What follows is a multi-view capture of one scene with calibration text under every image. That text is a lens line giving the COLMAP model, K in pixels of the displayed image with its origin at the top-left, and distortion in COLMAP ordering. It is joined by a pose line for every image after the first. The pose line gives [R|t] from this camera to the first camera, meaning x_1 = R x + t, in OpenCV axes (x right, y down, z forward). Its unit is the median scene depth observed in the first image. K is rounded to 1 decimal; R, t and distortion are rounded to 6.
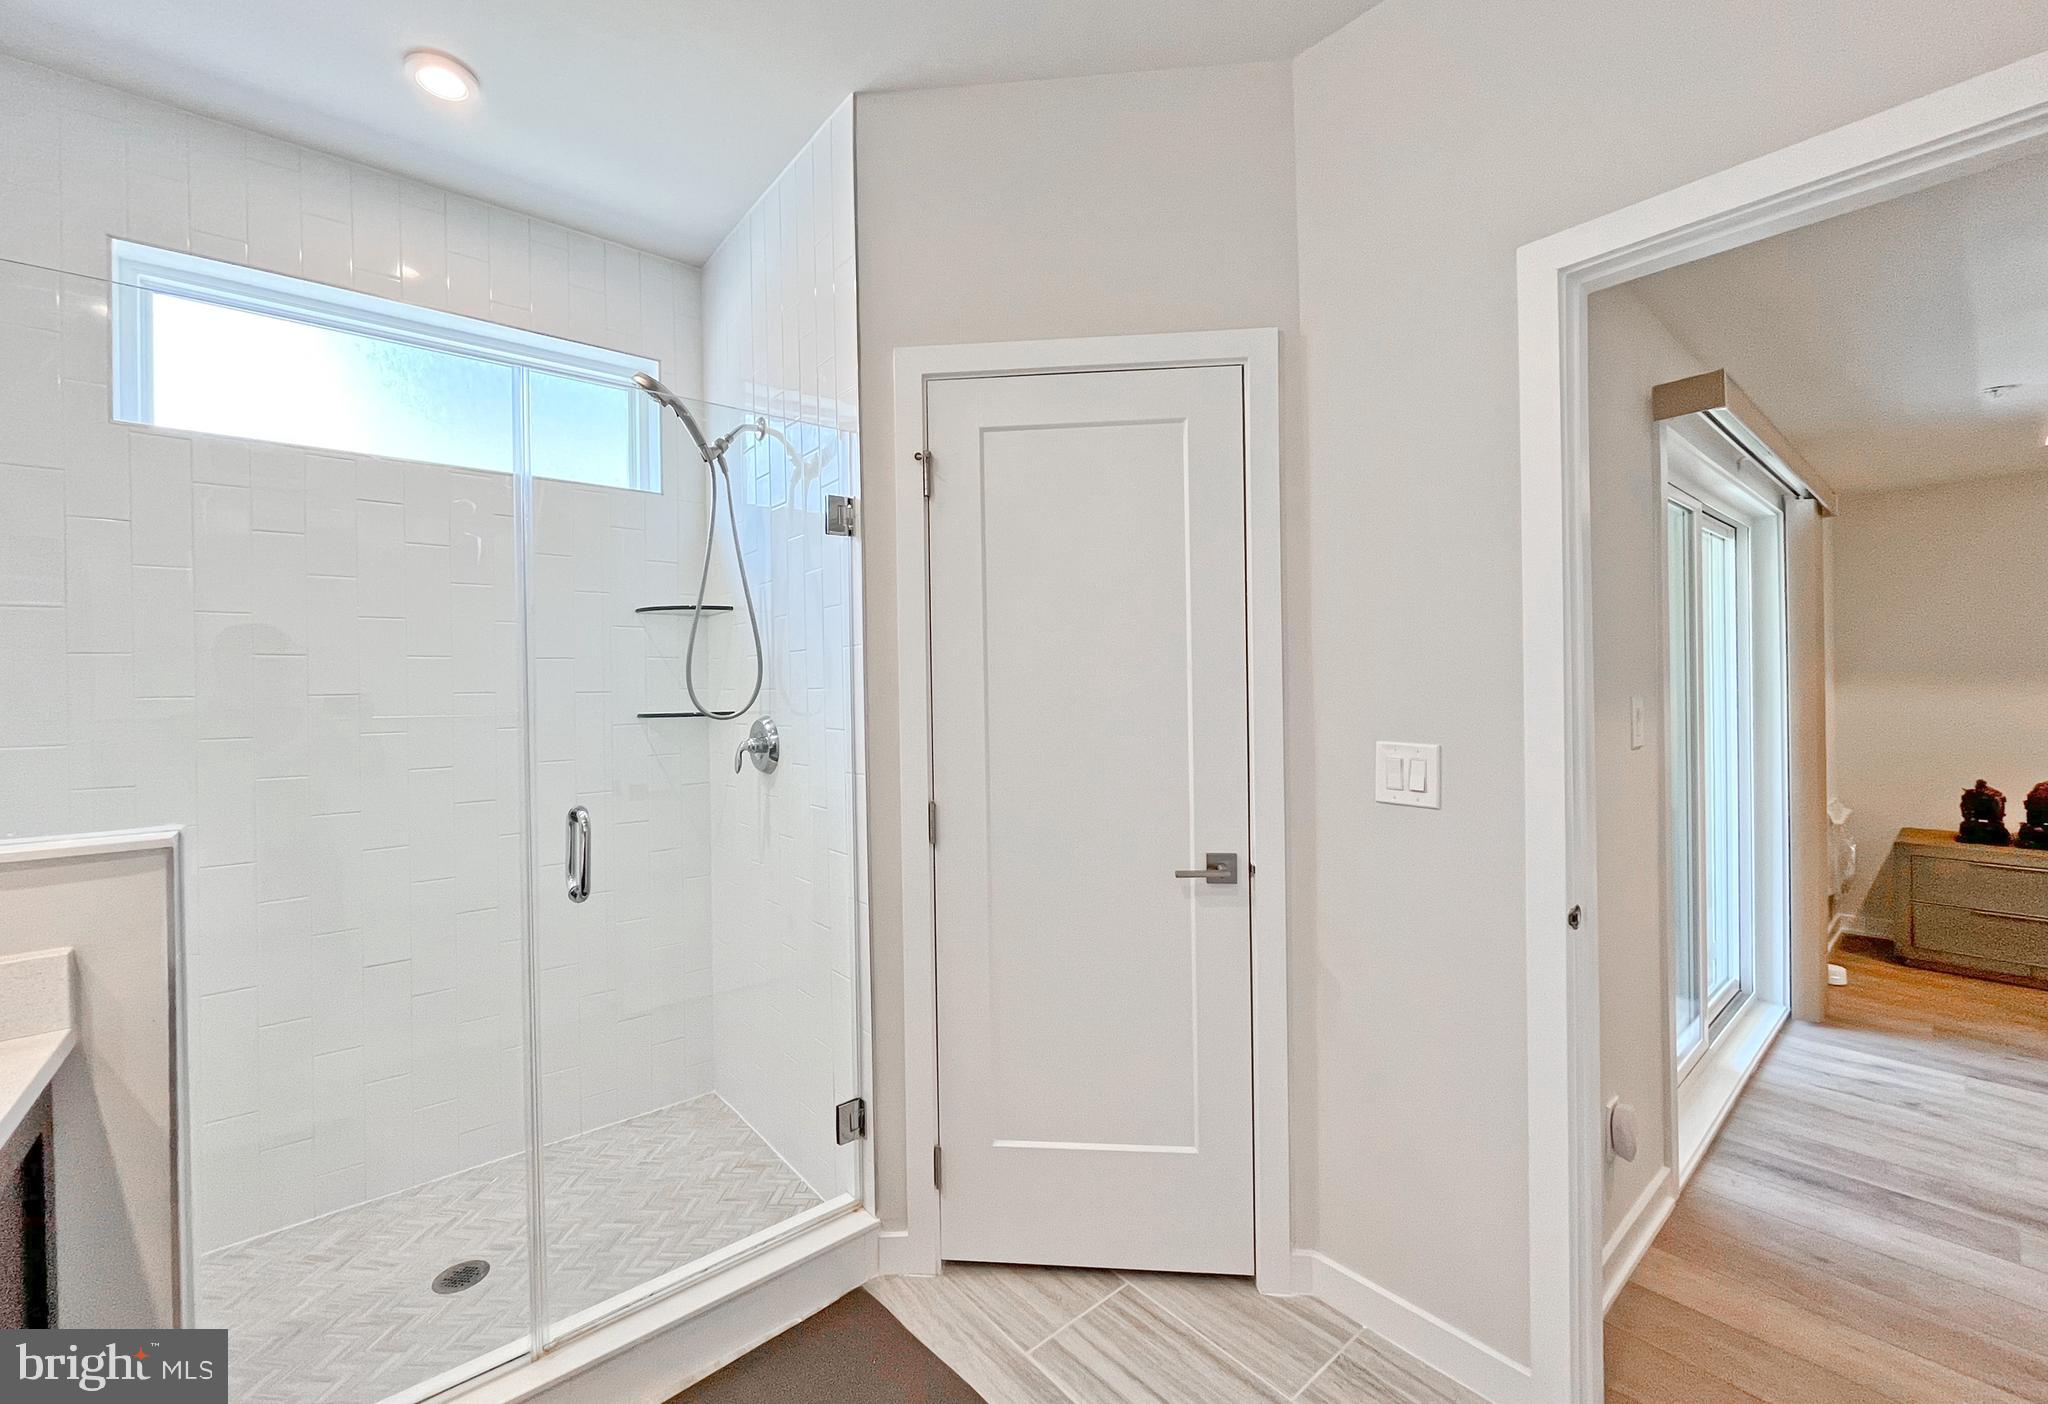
lens RADIAL K [[829.8, 0, 1021.6], [0, 829.8, 674.7], [0, 0, 1]] dist [-0.009574, 0.000126]
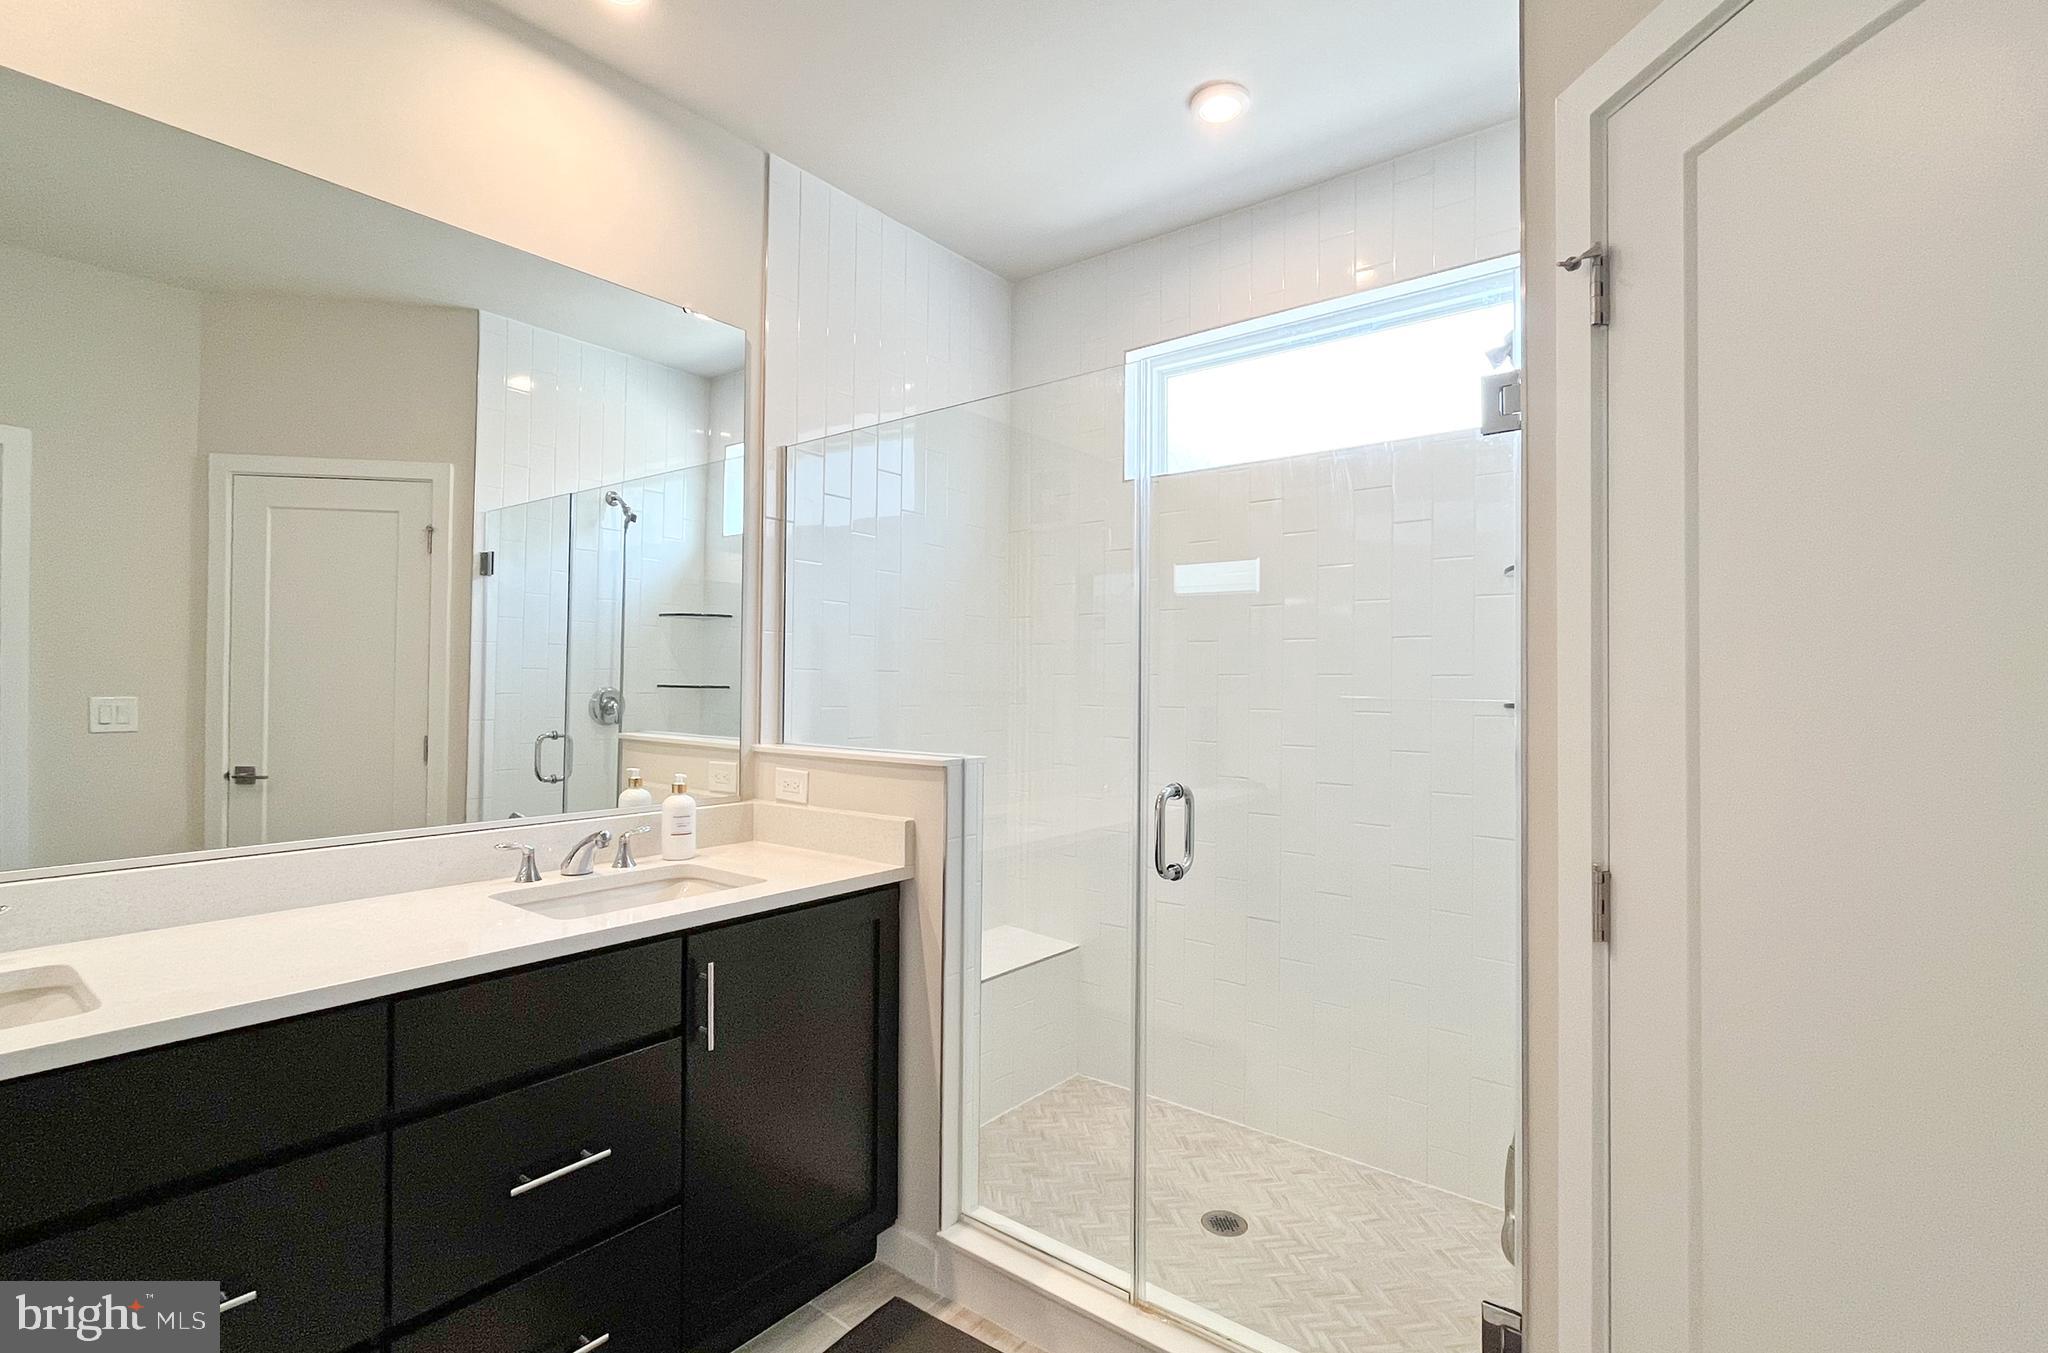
lens RADIAL K [[921.2, 0, 1024.0], [0, 921.2, 676.5], [0, 0, 1]] dist [0.031582, -0.000053]
pose [[0.222101, 0.004461, -0.975013, 0.422225], [0.001374, 0.999987, 0.004889, 0.019719], [0.975023, -0.002426, 0.222092, 0.471502]]
